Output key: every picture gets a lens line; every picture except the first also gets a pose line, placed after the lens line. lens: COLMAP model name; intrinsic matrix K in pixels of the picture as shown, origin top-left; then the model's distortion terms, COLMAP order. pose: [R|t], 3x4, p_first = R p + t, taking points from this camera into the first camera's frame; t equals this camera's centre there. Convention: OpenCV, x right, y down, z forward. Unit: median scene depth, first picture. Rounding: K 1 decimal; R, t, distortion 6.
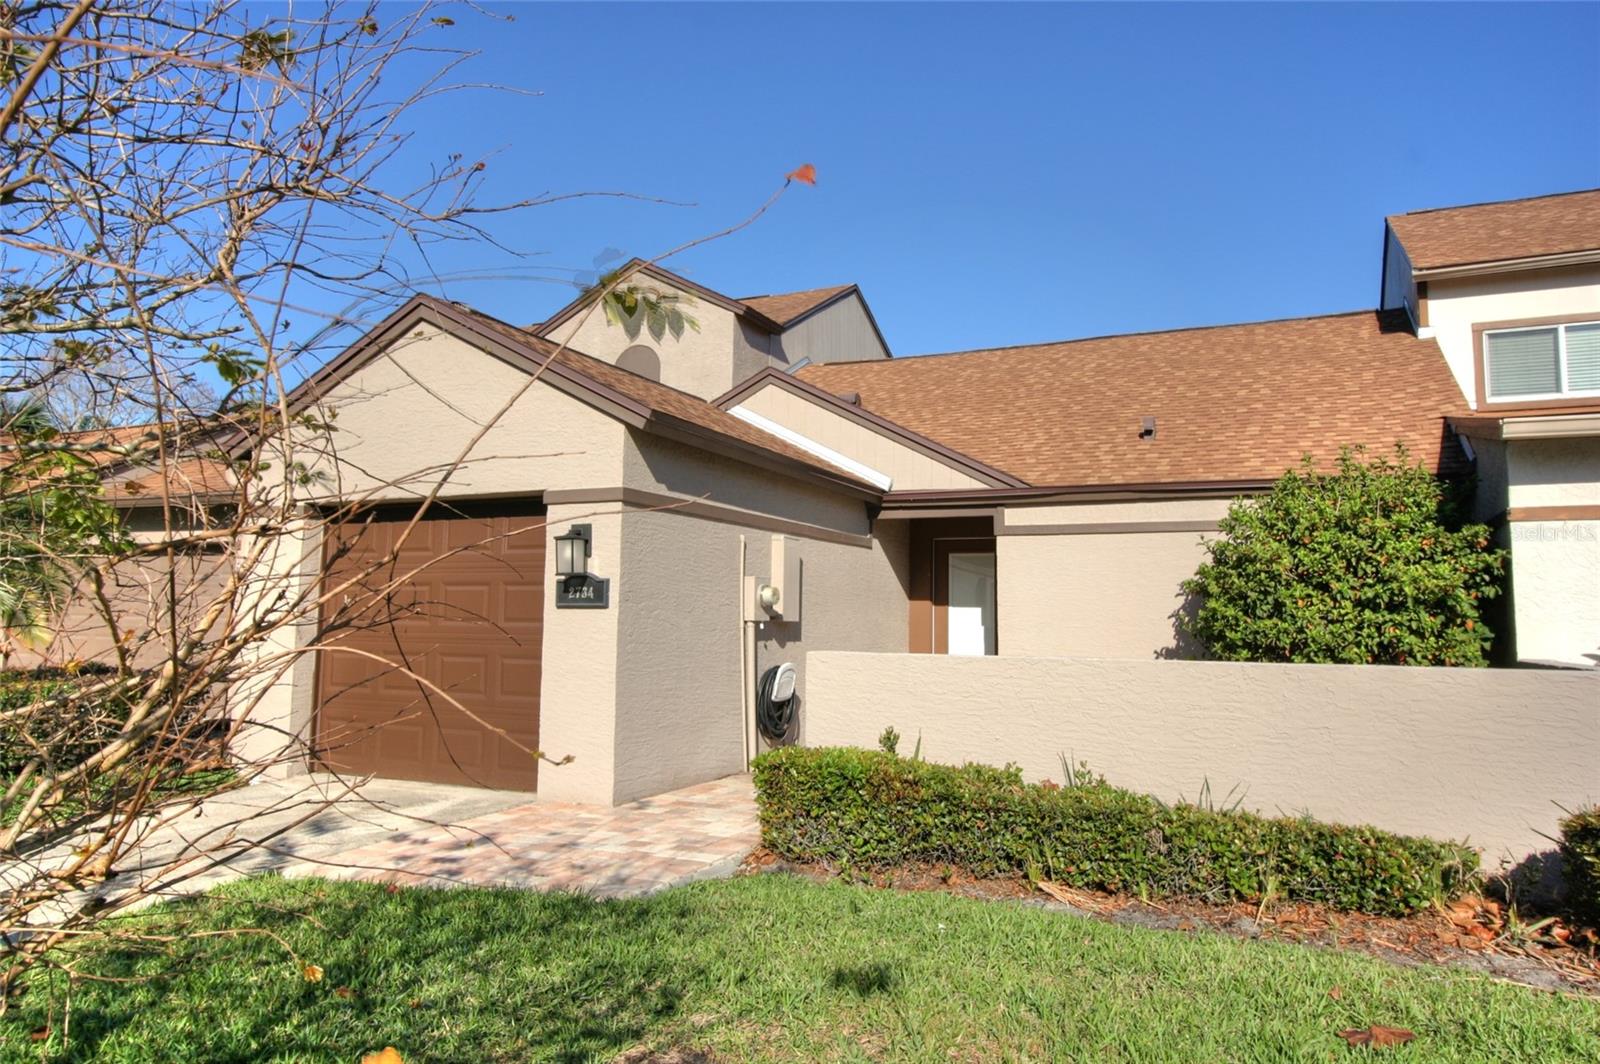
lens RADIAL K [[1134.9, 0, 800.2], [0, 1134.9, 529.1], [0, 0, 1]] dist [0.011517, 0.003949]
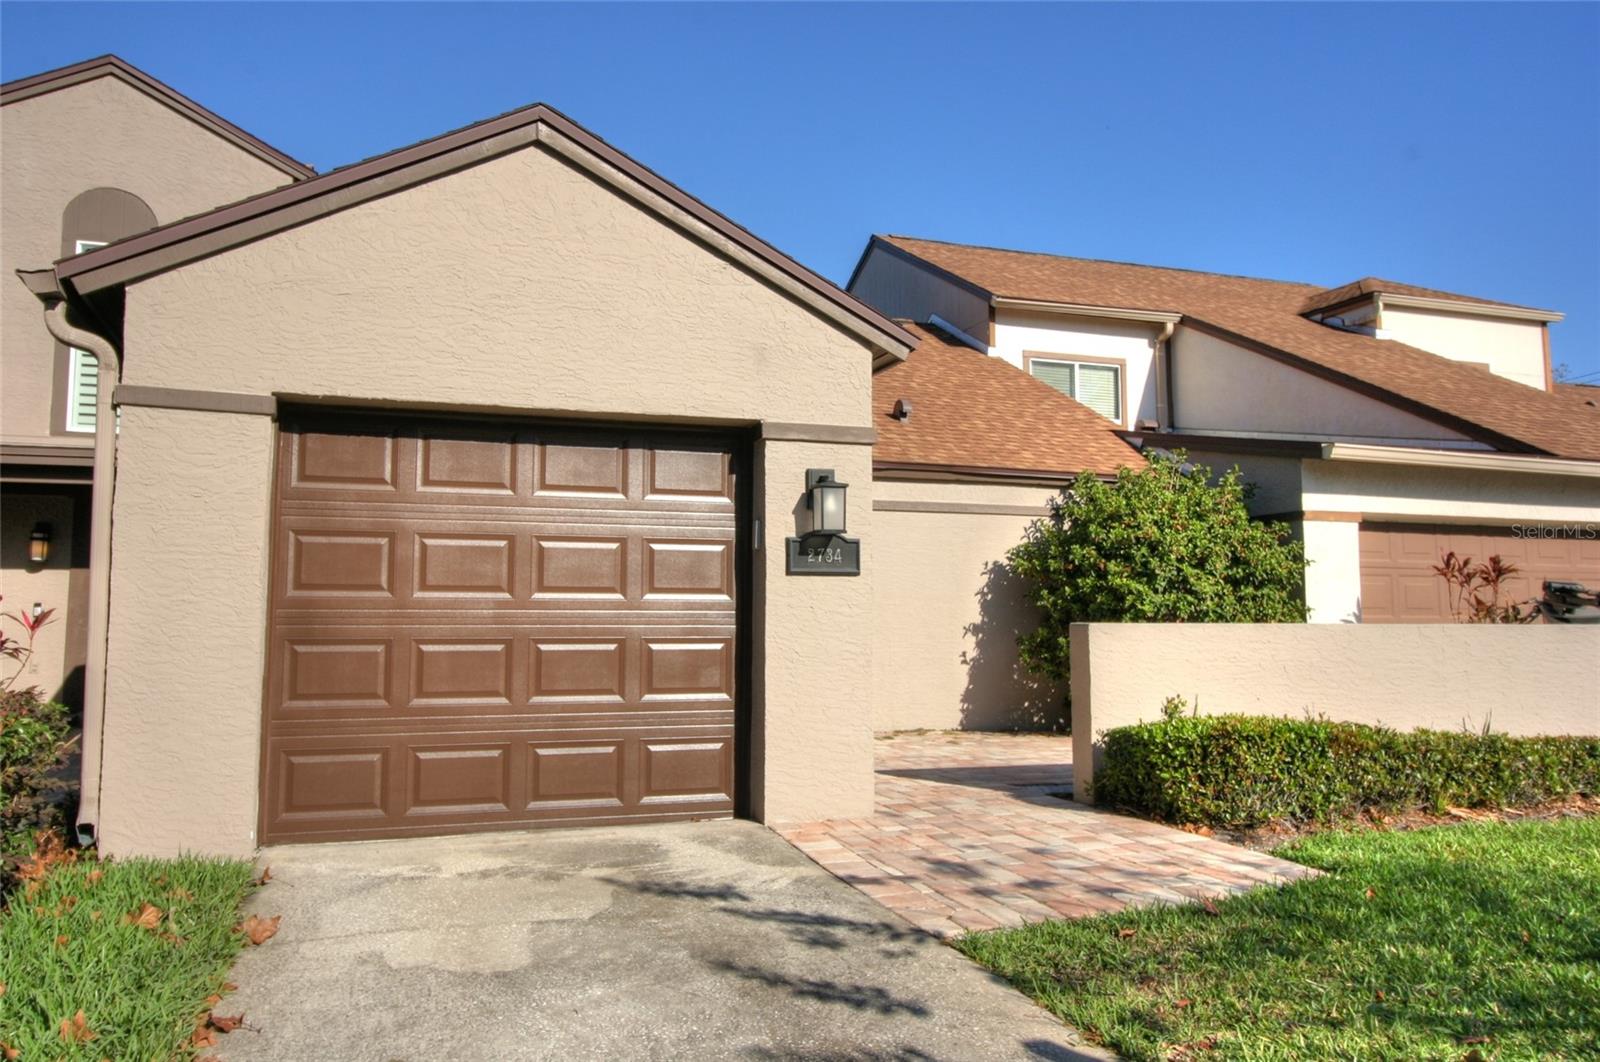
lens RADIAL K [[1263.0, 0, 800.2], [0, 1263.0, 529.5], [0, 0, 1]] dist [0.002573, 0.000873]
pose [[0.707010, 0.041589, 0.705980, -0.813917], [-0.052815, 0.998587, -0.005935, 0.042925], [-0.705229, -0.033090, 0.708207, 0.374265]]
